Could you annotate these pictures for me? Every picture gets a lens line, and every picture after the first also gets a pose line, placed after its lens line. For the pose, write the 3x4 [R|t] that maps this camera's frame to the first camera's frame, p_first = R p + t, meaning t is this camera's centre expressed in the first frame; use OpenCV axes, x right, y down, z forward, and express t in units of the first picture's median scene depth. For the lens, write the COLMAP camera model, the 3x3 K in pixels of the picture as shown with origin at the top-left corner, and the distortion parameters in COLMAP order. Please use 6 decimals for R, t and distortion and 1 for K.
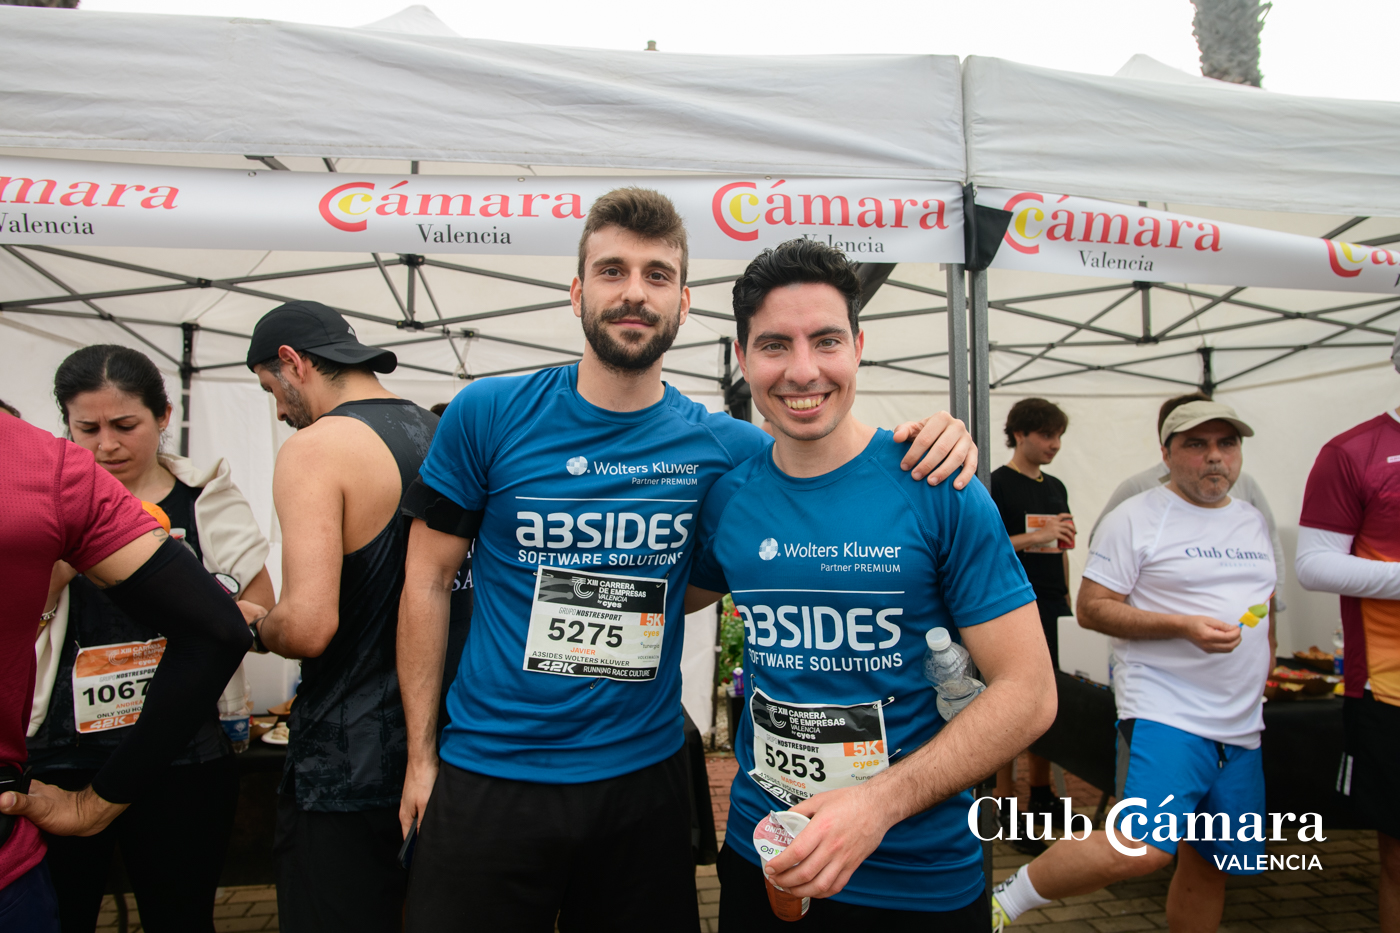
lens RADIAL K [[811.6, 0, 706.2], [0, 811.6, 462.2], [0, 0, 1]] dist [-0.047740, 0.024969]
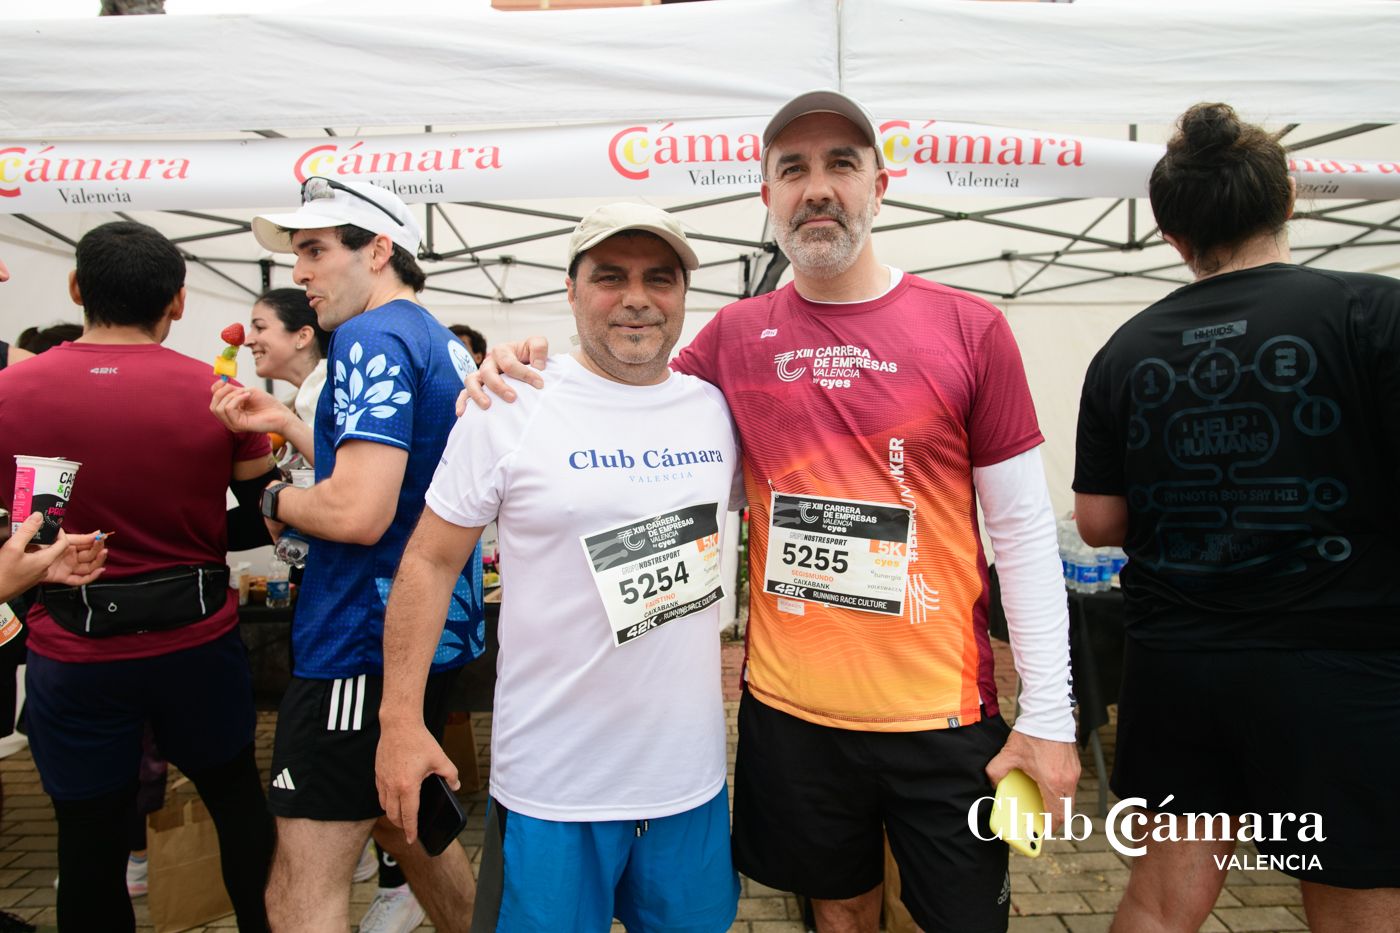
lens RADIAL K [[816.0, 0, 704.0], [0, 816.0, 466.8], [0, 0, 1]] dist [-0.041379, 0.019680]
pose [[0.991513, -0.001509, -0.130002, 0.284494], [0.015091, 0.994510, 0.103552, 0.020035], [0.129132, -0.104635, 0.986092, -0.186898]]
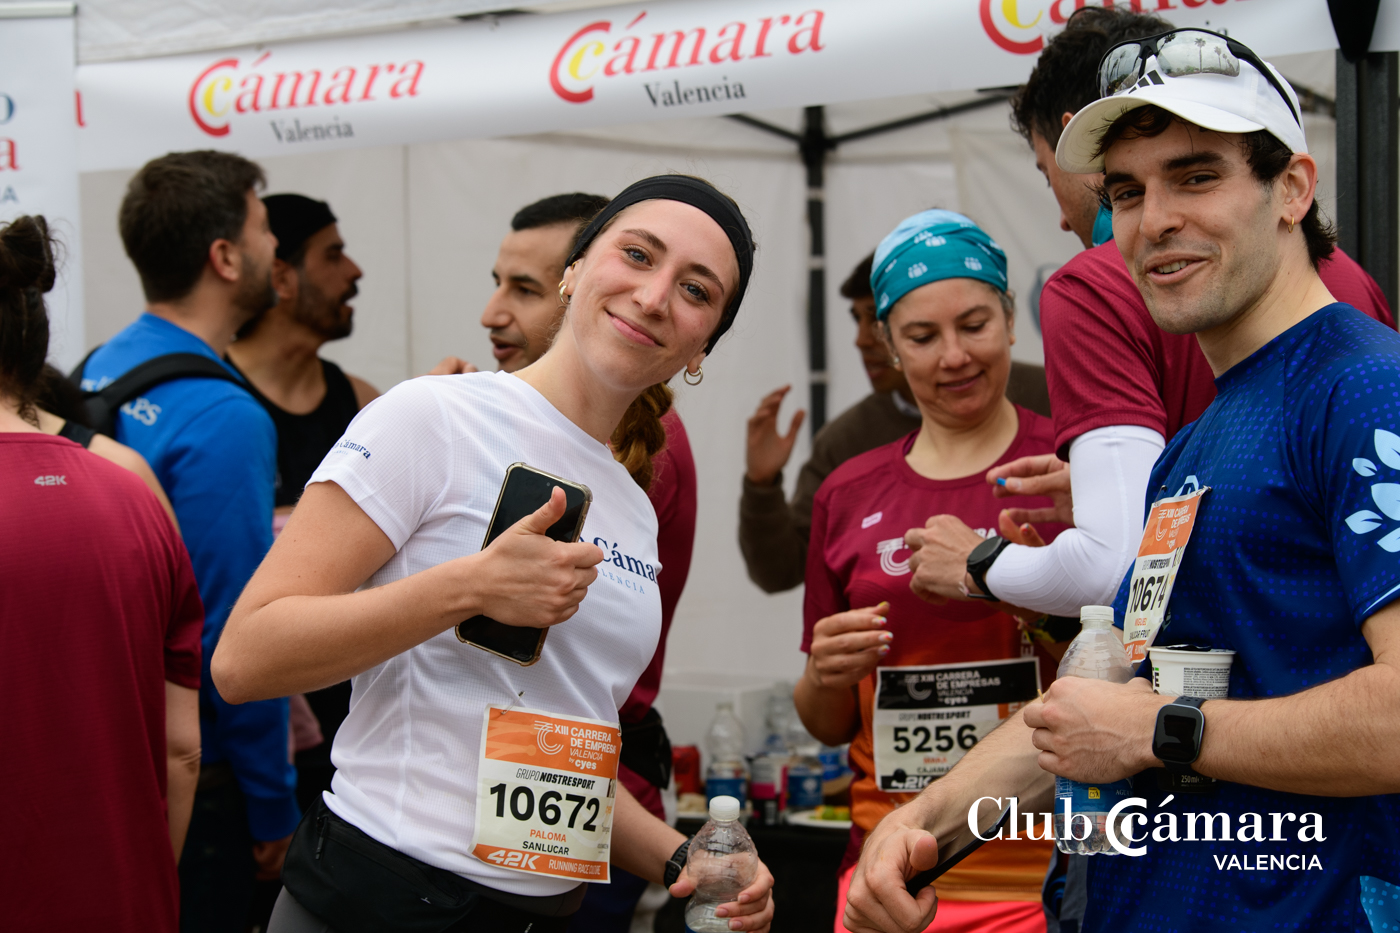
lens RADIAL K [[3304.9, 0, 700.0], [0, 3304.9, 466.5], [0, 0, 1]] dist [0.020893, -0.937407]
pose [[0.699686, 0.005395, -0.714430, 1.686648], [0.051439, 0.996996, 0.057906, -0.106745], [0.712596, -0.077266, 0.697307, -1.014995]]
